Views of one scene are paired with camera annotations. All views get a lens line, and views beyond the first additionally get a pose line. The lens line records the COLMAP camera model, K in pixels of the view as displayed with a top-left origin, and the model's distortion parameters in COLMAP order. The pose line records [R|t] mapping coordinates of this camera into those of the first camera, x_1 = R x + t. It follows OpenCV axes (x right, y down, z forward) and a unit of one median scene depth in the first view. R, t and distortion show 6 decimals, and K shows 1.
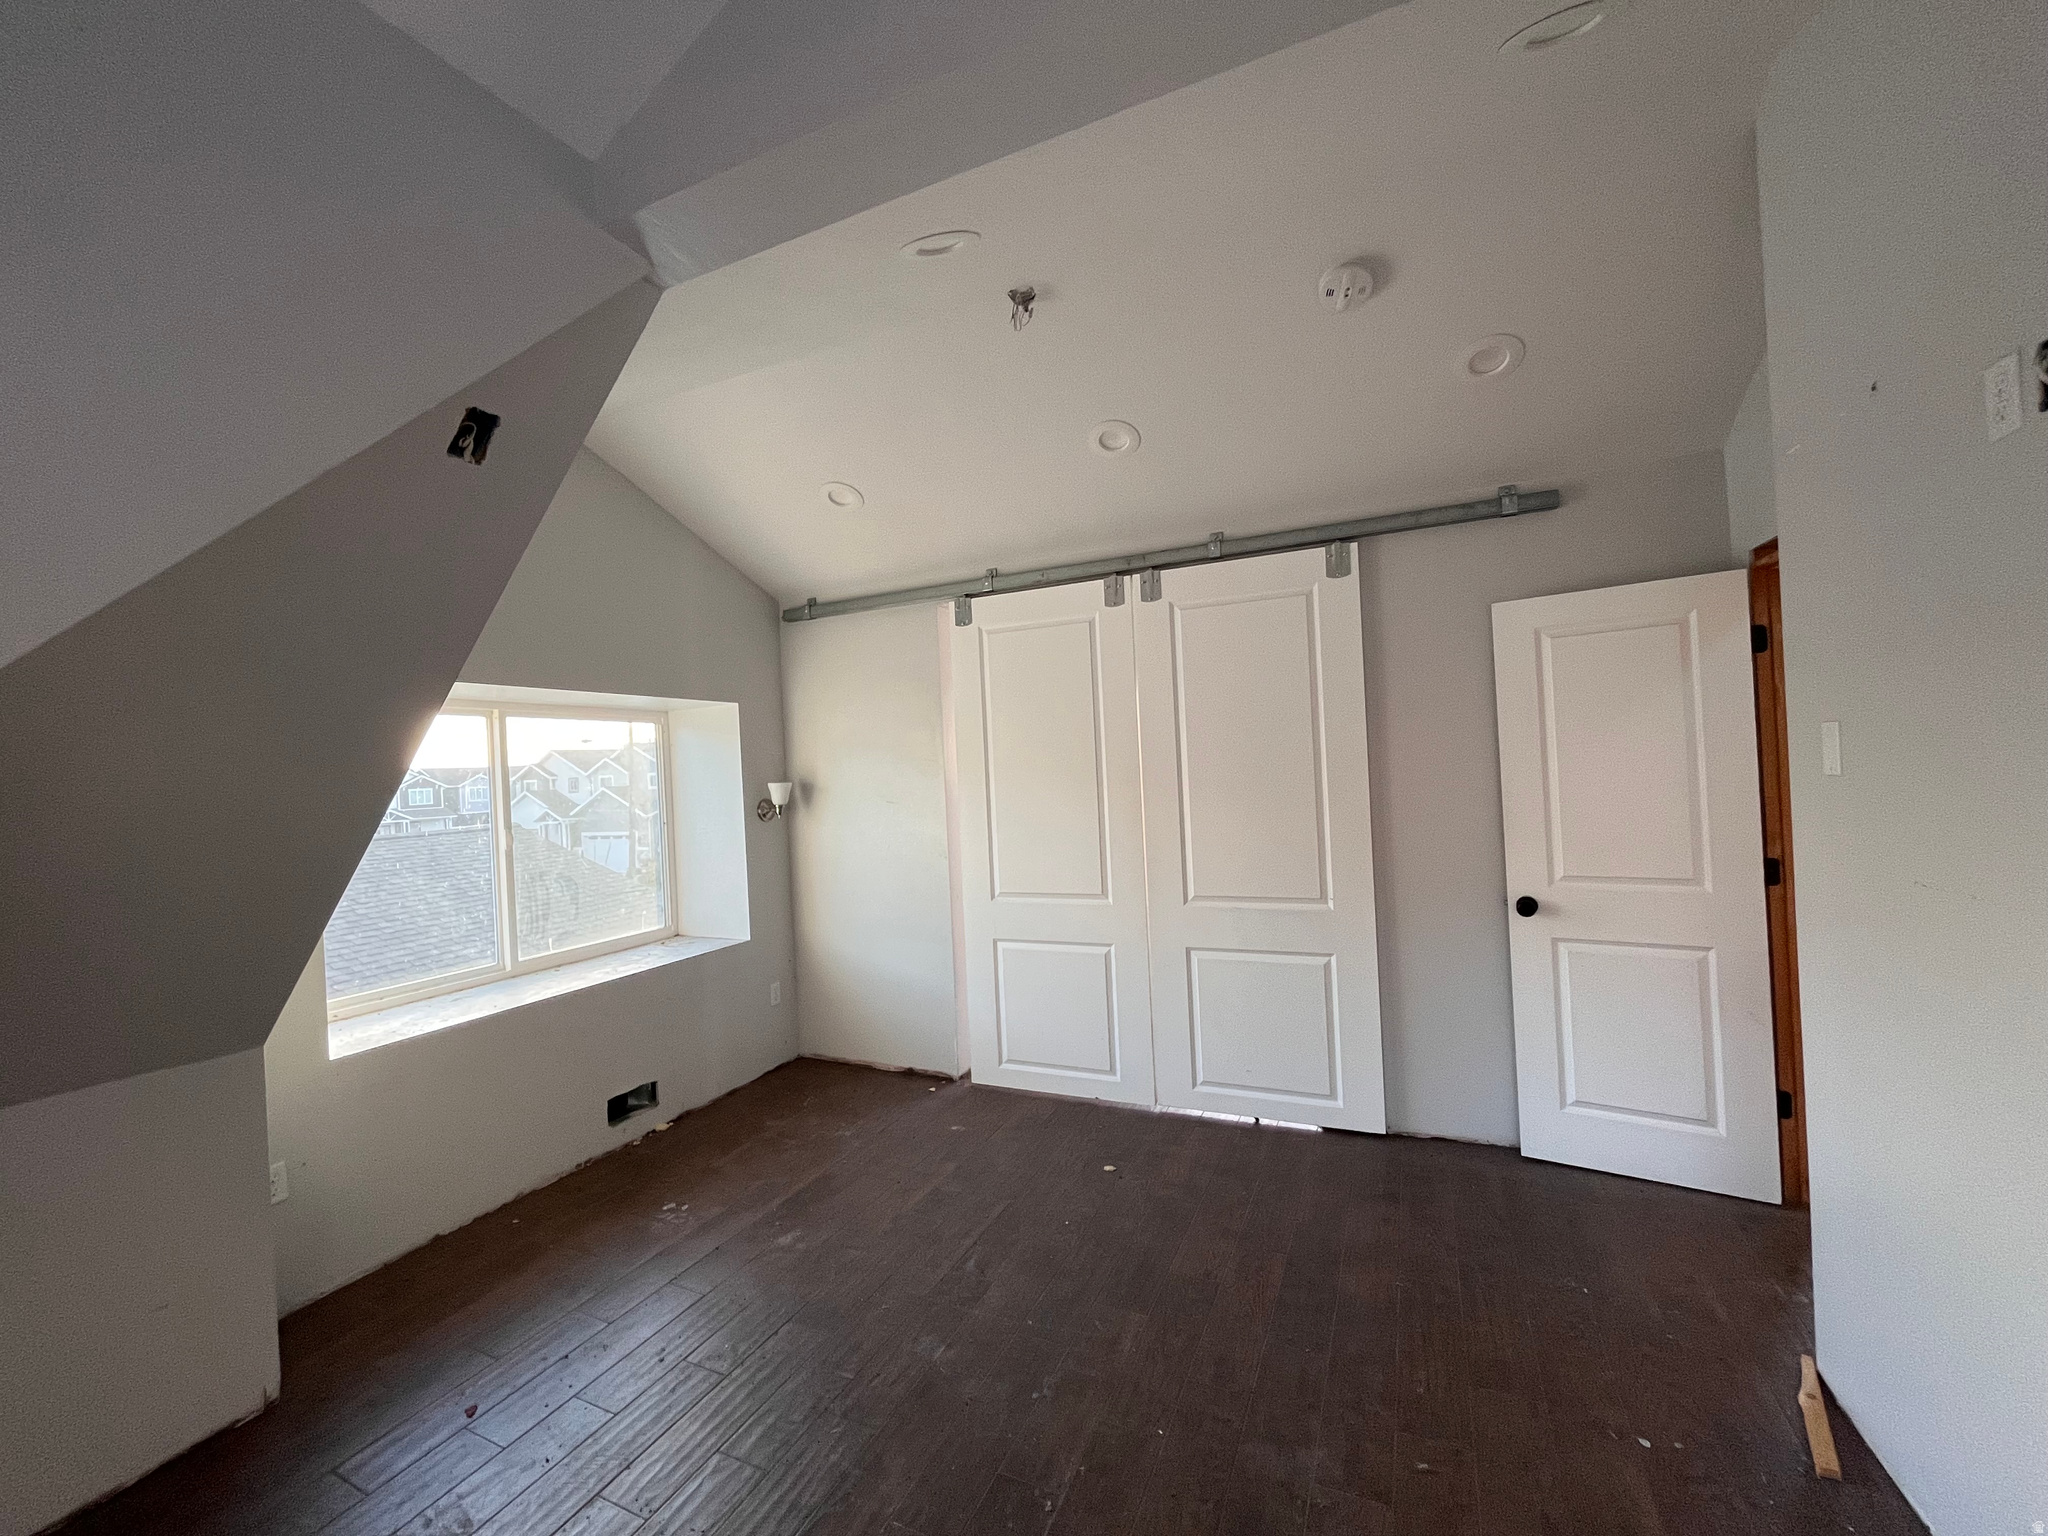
lens RADIAL K [[822.3, 0, 1010.3], [0, 822.3, 766.9], [0, 0, 1]] dist [-0.025459, -0.001158]
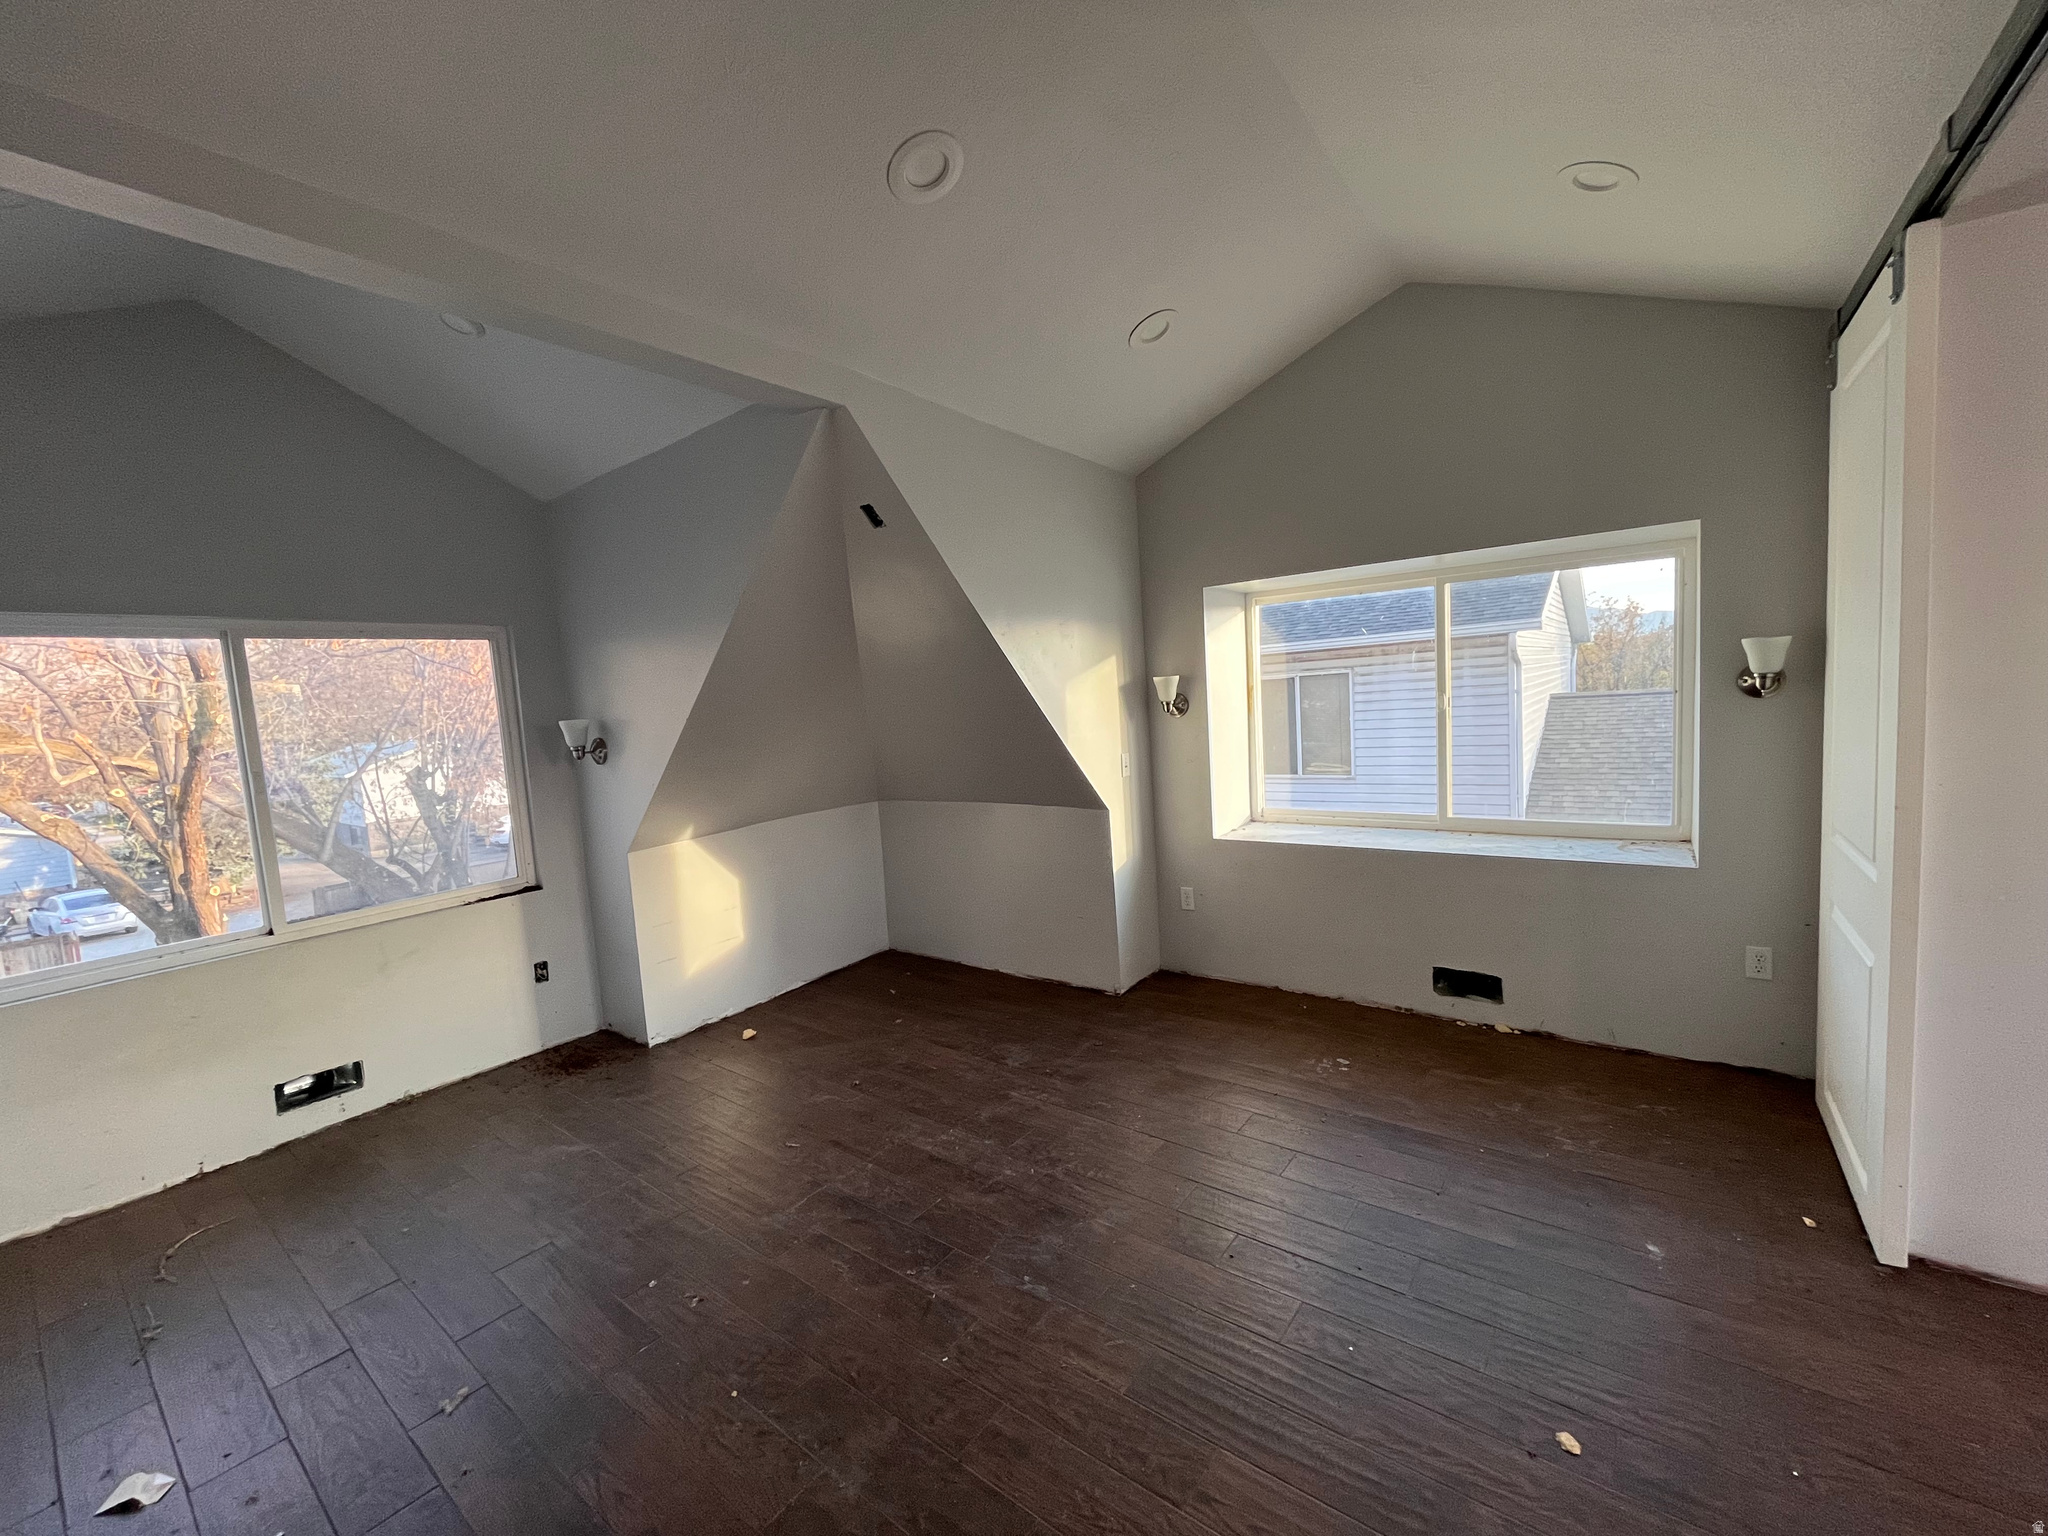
lens RADIAL K [[822.3, 0, 1017.5], [0, 822.3, 761.6], [0, 0, 1]] dist [-0.025459, -0.001158]
pose [[-0.210572, 0.146323, -0.966565, 0.593308], [0.074276, 0.988271, 0.133428, -0.016859], [0.974752, -0.043696, -0.218971, 0.775104]]
